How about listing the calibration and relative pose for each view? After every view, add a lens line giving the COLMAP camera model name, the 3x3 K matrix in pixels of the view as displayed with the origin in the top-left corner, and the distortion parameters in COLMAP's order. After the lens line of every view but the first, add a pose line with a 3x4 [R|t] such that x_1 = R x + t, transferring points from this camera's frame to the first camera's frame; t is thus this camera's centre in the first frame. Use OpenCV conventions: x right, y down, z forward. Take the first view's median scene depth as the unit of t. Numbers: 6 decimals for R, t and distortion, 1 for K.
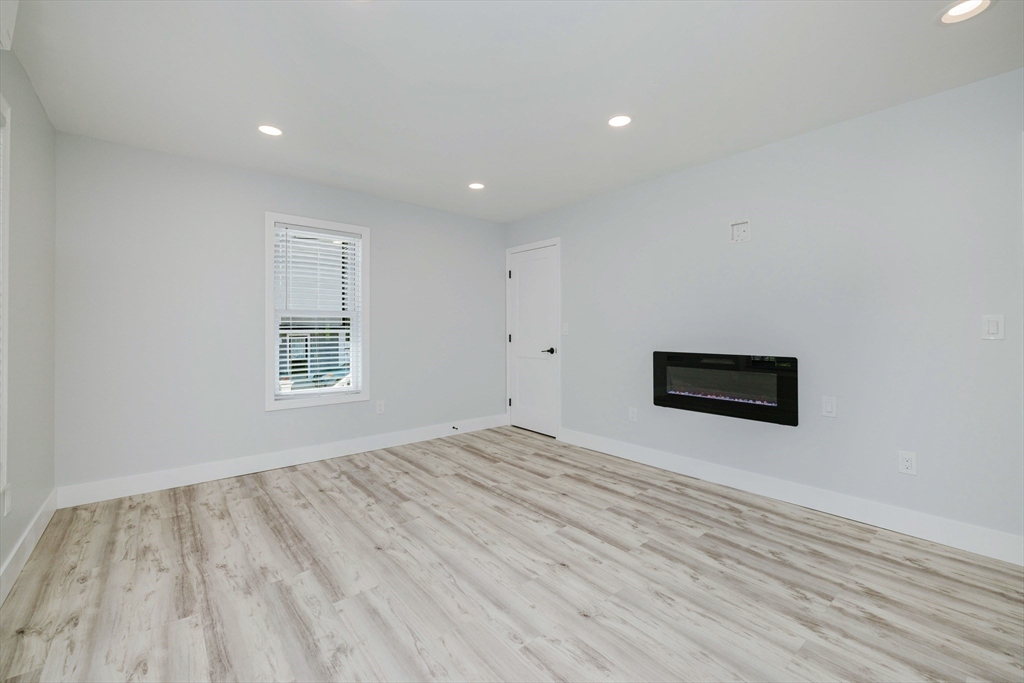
lens RADIAL K [[434.1, 0, 513.2], [0, 434.1, 326.0], [0, 0, 1]] dist [0.003292, 0.000694]
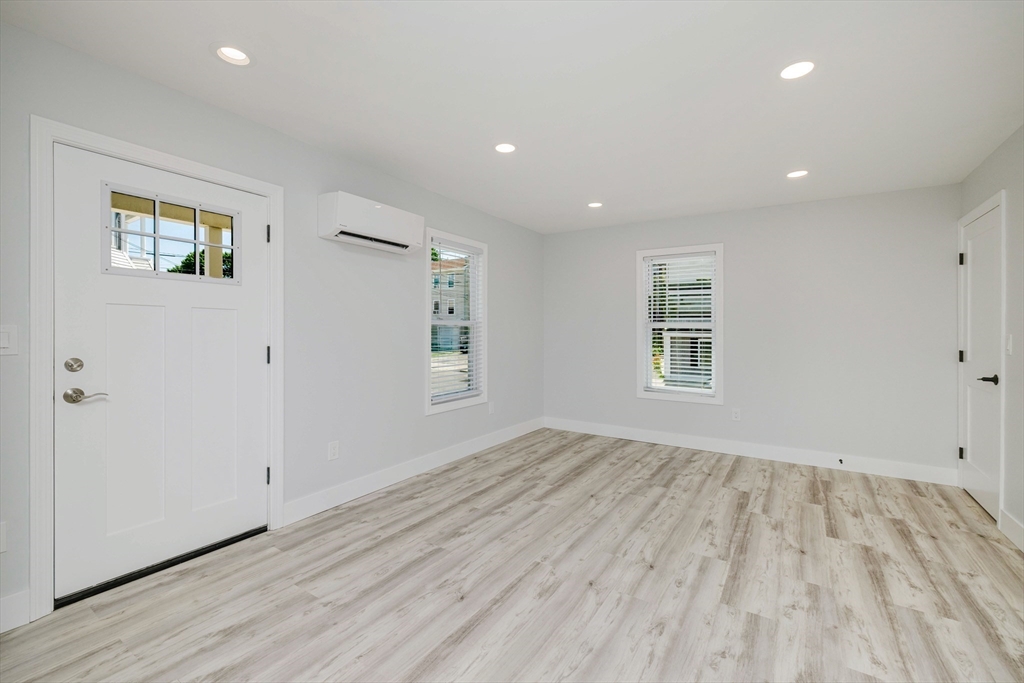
lens RADIAL K [[434.1, 0, 509.6], [0, 434.1, 335.4], [0, 0, 1]] dist [0.003292, 0.000694]
pose [[0.288046, 0.011678, -0.957545, 0.780375], [0.000487, 0.999924, 0.012342, -0.020973], [0.957616, -0.004022, 0.288018, 0.278832]]
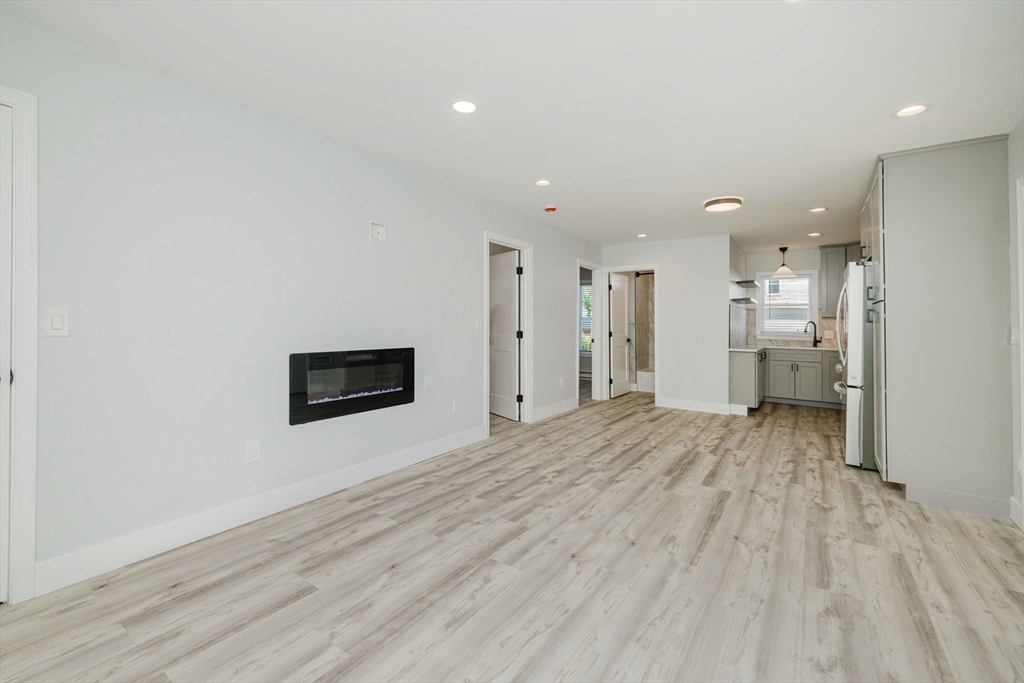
lens RADIAL K [[434.1, 0, 509.1], [0, 434.1, 314.0], [0, 0, 1]] dist [0.003292, 0.000694]
pose [[-0.268360, 0.014405, 0.963211, -0.652897], [-0.024989, 0.999448, -0.021909, -0.003751], [-0.962995, -0.029950, -0.267852, 1.101684]]
